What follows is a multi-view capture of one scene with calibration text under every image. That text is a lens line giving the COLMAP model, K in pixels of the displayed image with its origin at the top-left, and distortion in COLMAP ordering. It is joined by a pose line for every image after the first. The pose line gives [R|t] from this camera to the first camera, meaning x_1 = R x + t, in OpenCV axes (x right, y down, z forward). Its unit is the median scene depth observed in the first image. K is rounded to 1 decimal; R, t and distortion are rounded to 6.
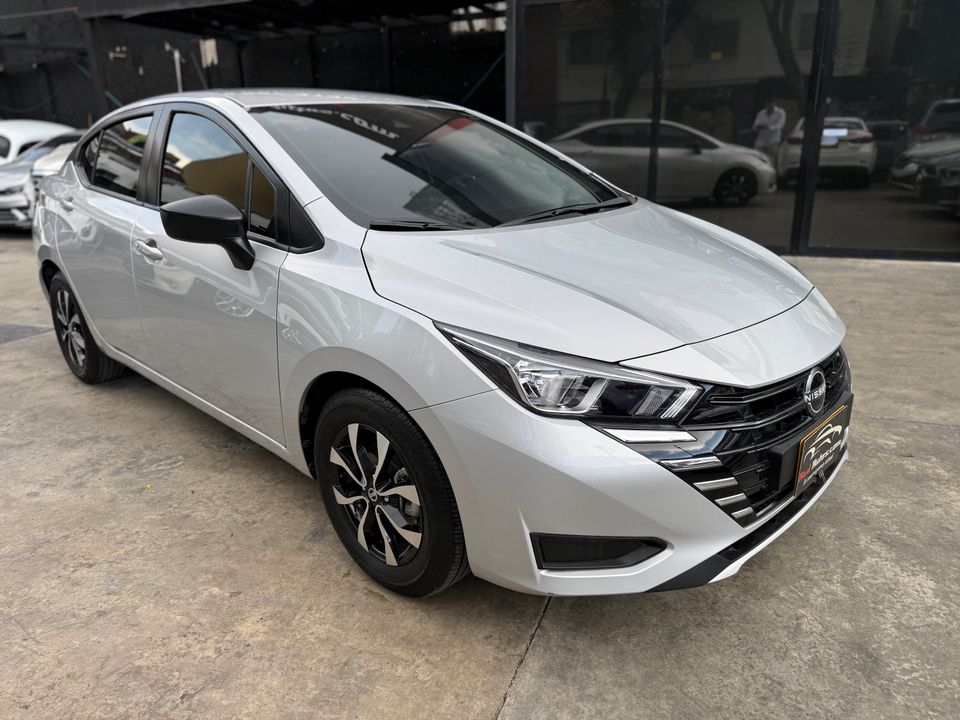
lens RADIAL K [[685.0, 0, 479.6], [0, 685.0, 356.7], [0, 0, 1]] dist [0.009020, -0.023097]
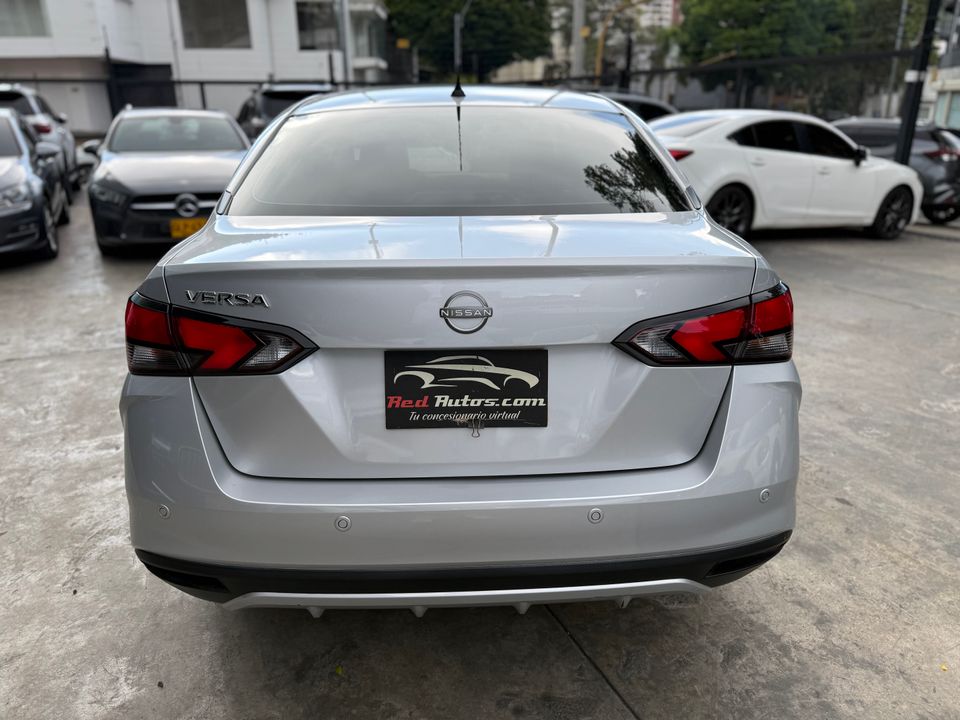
lens RADIAL K [[685.0, 0, 489.8], [0, 685.0, 355.2], [0, 0, 1]] dist [0.009020, -0.023097]
pose [[-0.731077, -0.201057, 0.651999, -1.241608], [0.232360, 0.825108, 0.514981, -0.701981], [-0.641510, 0.527989, -0.556500, 2.102384]]
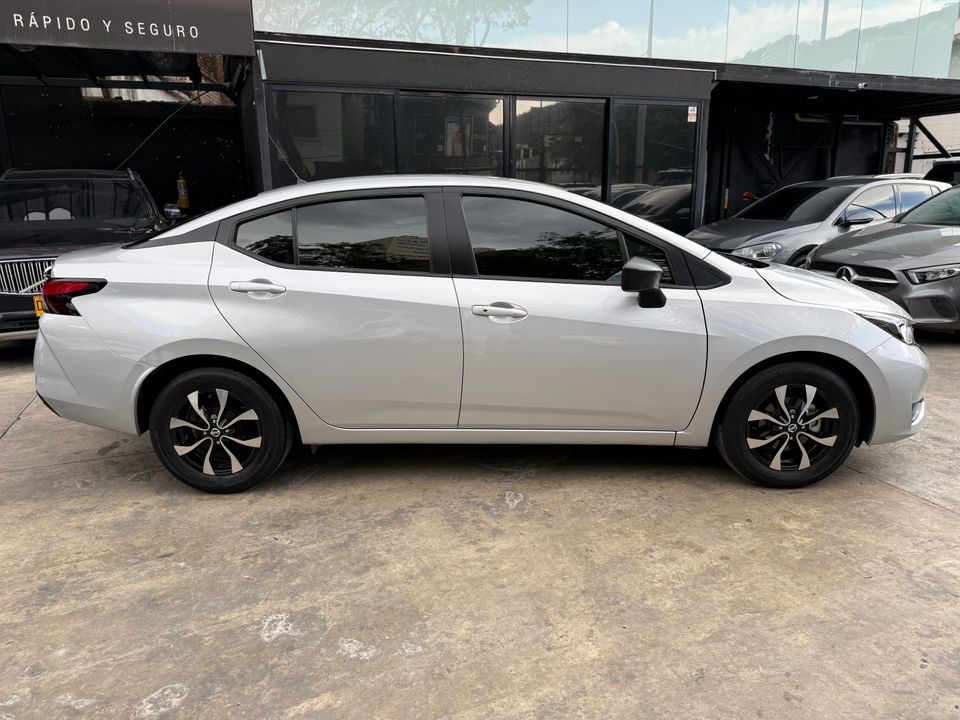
lens RADIAL K [[685.0, 0, 476.9], [0, 685.0, 365.2], [0, 0, 1]] dist [0.009020, -0.023097]
pose [[0.727103, -0.152968, 0.669270, -1.322984], [0.211936, 0.977259, -0.006887, -0.069836], [-0.652997, 0.146850, 0.742988, 0.190817]]
